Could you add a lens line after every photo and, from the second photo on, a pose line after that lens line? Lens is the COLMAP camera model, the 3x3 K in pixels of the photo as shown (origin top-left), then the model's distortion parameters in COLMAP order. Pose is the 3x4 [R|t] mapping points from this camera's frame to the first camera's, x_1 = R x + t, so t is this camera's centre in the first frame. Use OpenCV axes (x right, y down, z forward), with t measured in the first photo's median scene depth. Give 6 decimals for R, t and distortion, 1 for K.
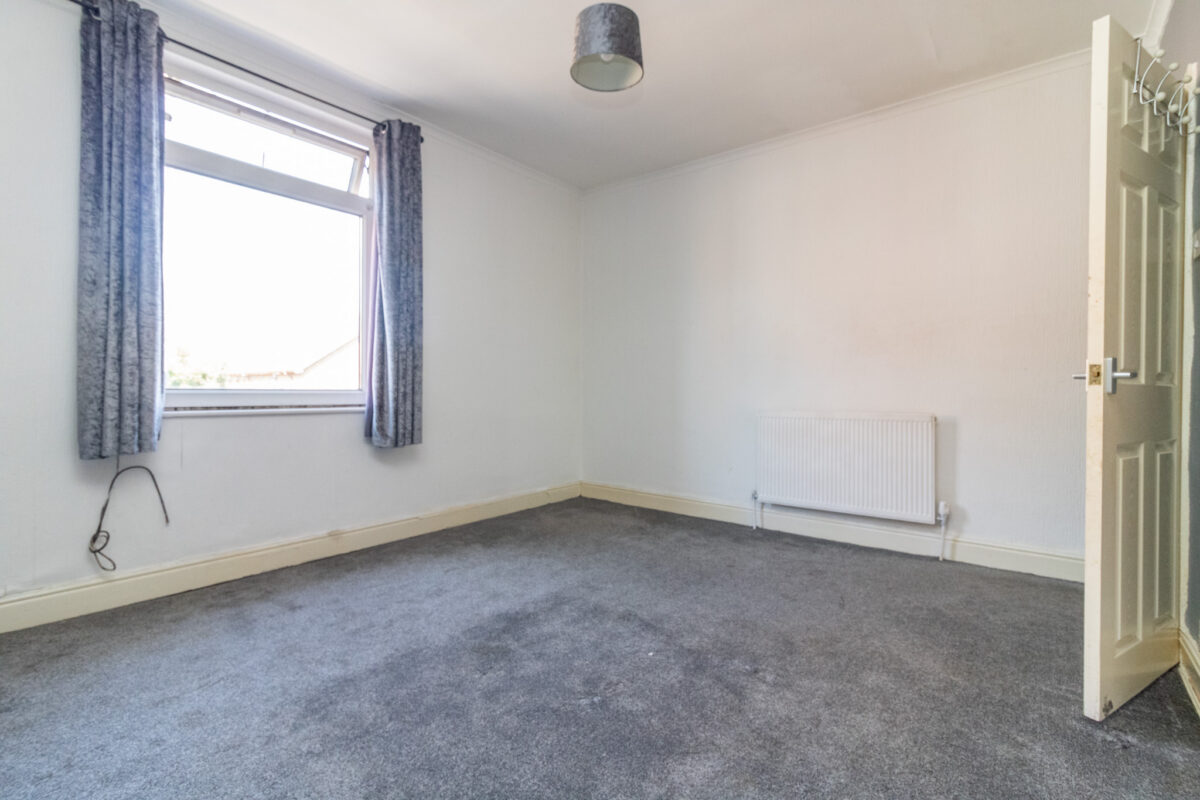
lens RADIAL K [[562.5, 0, 603.4], [0, 562.5, 394.2], [0, 0, 1]] dist [-0.002414, 0.000320]
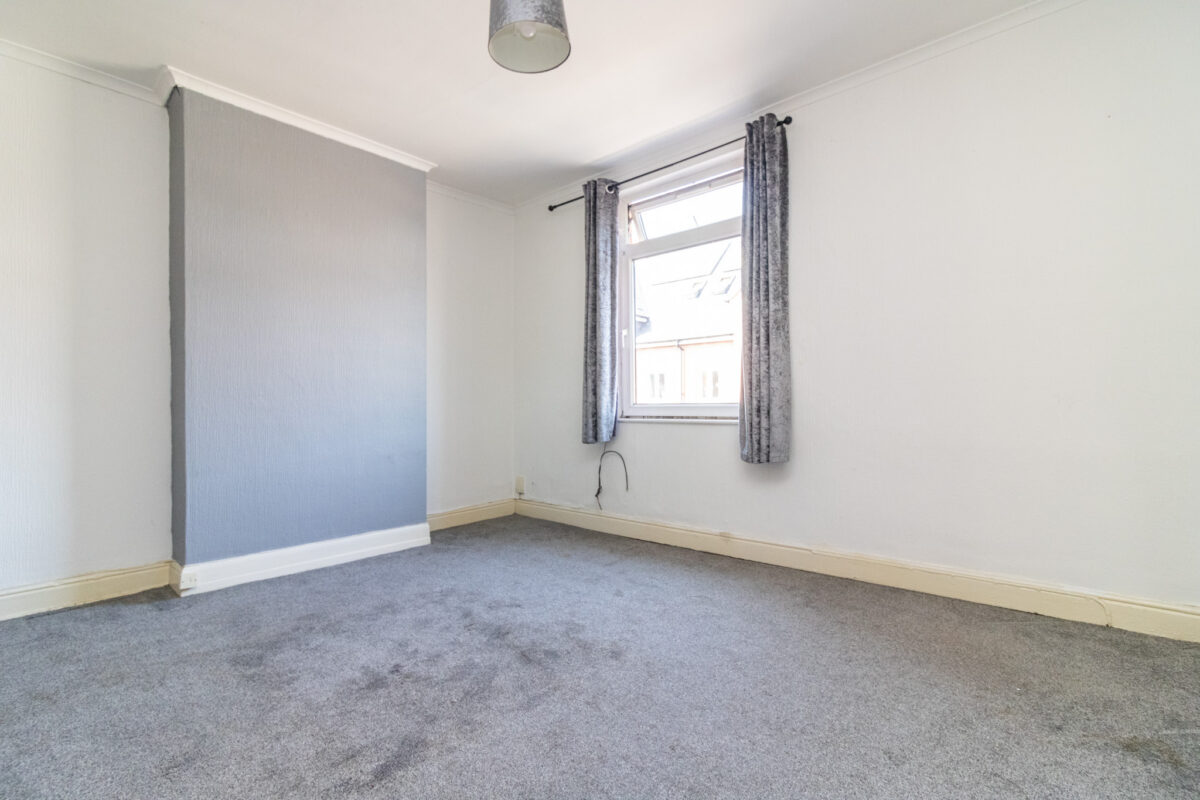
lens RADIAL K [[562.5, 0, 603.4], [0, 562.5, 394.2], [0, 0, 1]] dist [-0.002414, 0.000320]
pose [[-0.090675, -0.021383, -0.995651, 0.649015], [0.003133, 0.999758, -0.021756, -0.002335], [0.995876, -0.005092, -0.090586, 0.885961]]
